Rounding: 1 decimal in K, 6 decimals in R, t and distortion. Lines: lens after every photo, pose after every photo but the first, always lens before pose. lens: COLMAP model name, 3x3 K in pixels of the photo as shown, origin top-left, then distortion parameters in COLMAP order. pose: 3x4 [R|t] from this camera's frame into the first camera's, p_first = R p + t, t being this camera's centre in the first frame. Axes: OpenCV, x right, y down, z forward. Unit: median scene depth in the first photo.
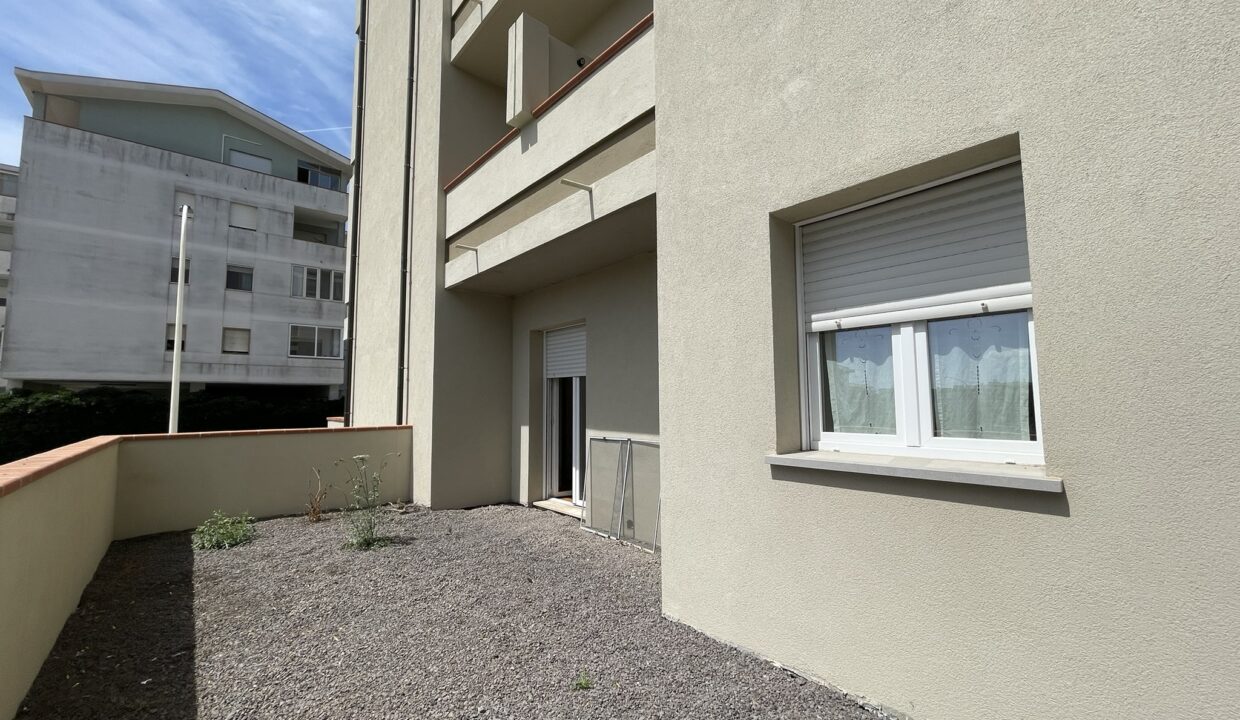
lens RADIAL K [[512.7, 0, 619.2], [0, 512.7, 359.1], [0, 0, 1]] dist [-0.009943, 0.002697]
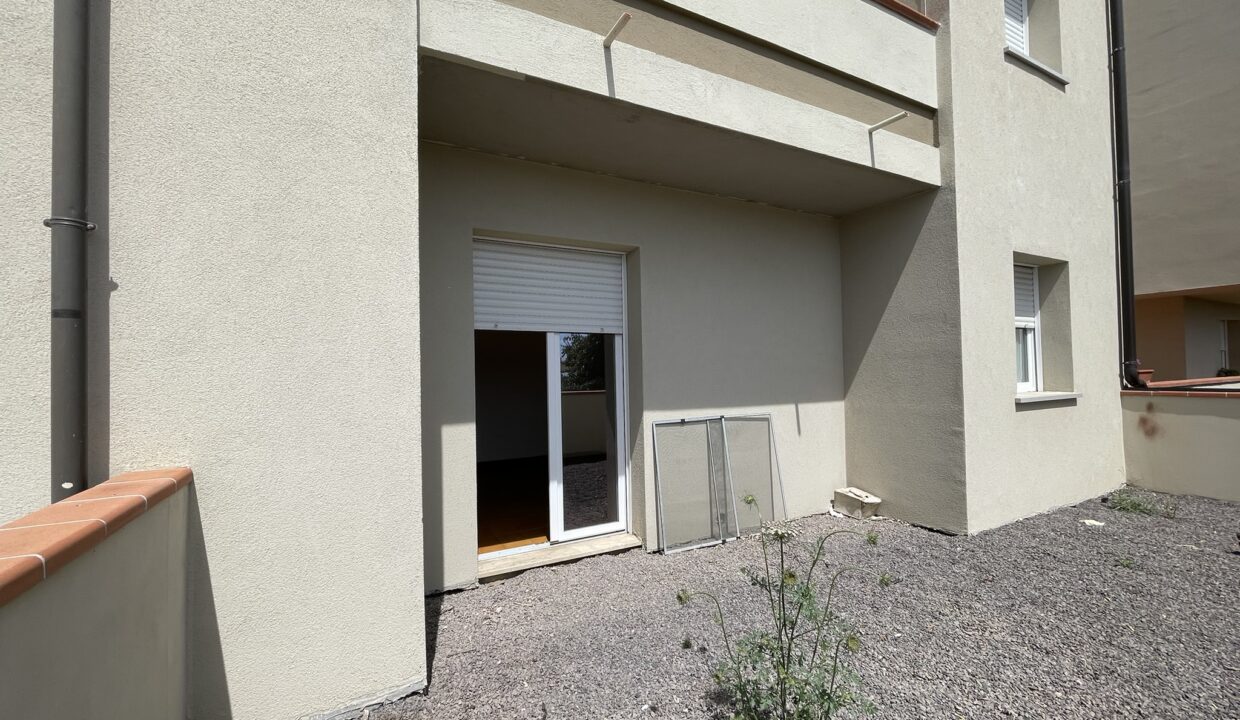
lens RADIAL K [[512.7, 0, 619.4], [0, 512.7, 365.5], [0, 0, 1]] dist [-0.009943, 0.002697]
pose [[0.190289, 0.021734, 0.981488, -0.797254], [-0.064336, 0.997882, -0.009623, 0.090583], [-0.979618, -0.061314, 0.191284, 0.979897]]
